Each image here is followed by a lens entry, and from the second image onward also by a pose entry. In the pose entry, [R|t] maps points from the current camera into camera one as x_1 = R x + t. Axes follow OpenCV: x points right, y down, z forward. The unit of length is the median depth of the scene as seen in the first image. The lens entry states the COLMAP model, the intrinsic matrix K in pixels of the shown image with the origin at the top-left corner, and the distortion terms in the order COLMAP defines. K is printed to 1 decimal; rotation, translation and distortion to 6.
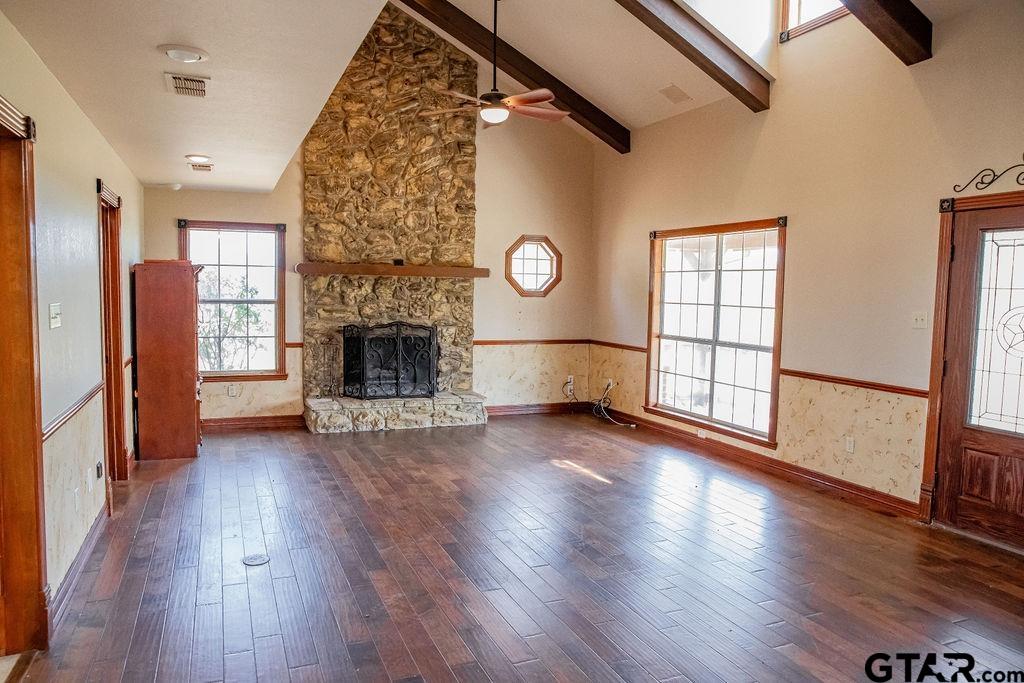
lens RADIAL K [[711.9, 0, 512.0], [0, 711.9, 341.5], [0, 0, 1]] dist [-0.057836, -0.000470]
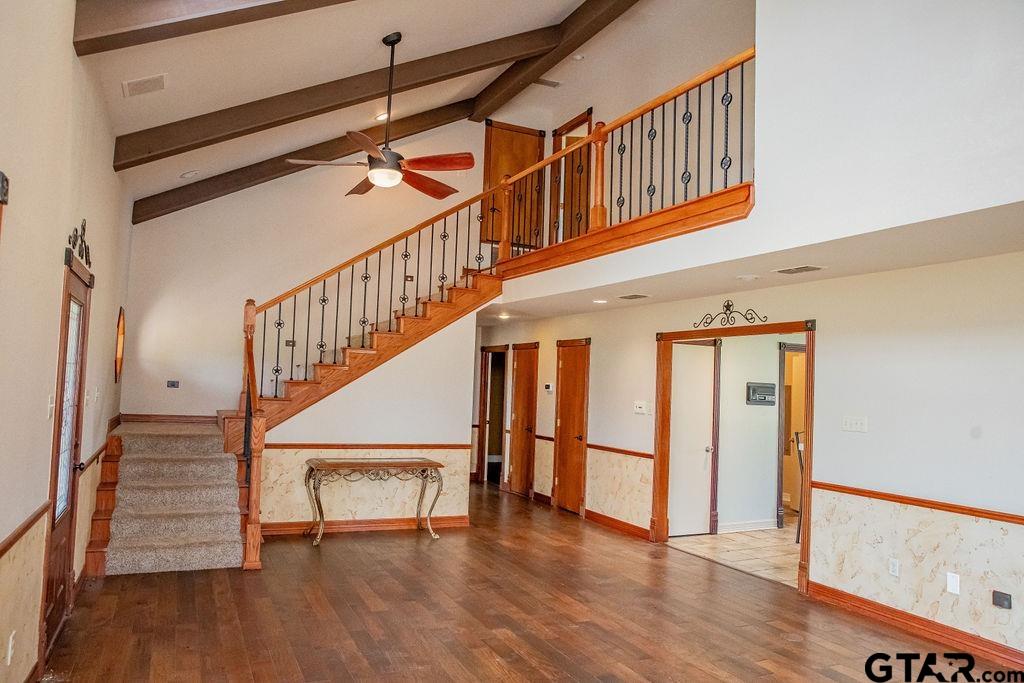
lens RADIAL K [[711.9, 0, 512.0], [0, 711.9, 341.5], [0, 0, 1]] dist [-0.057836, -0.000470]
pose [[-0.997046, -0.065949, -0.039382, 0.136878], [-0.066641, 0.997640, 0.016523, -0.138467], [0.038199, 0.019098, -0.999088, 1.664021]]
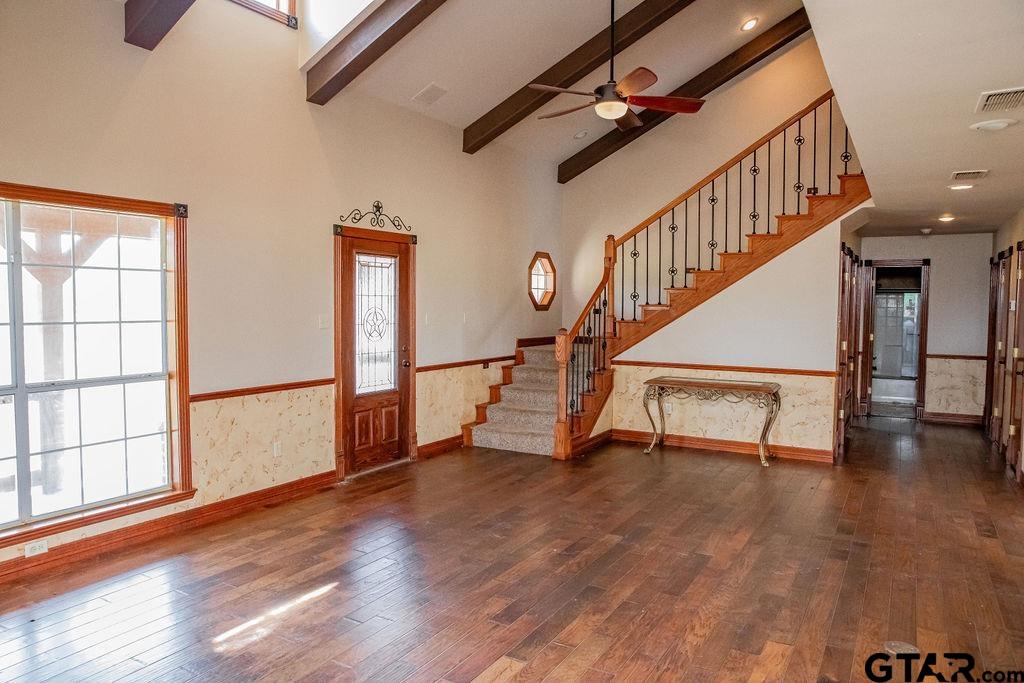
lens RADIAL K [[706.3, 0, 506.4], [0, 706.3, 322.5], [0, 0, 1]] dist [-0.056298, 0.000982]
pose [[-0.597518, -0.051736, 0.800185, -0.552384], [0.037209, 0.995052, 0.092120, -0.123632], [-0.800992, 0.084818, -0.592637, 1.403325]]
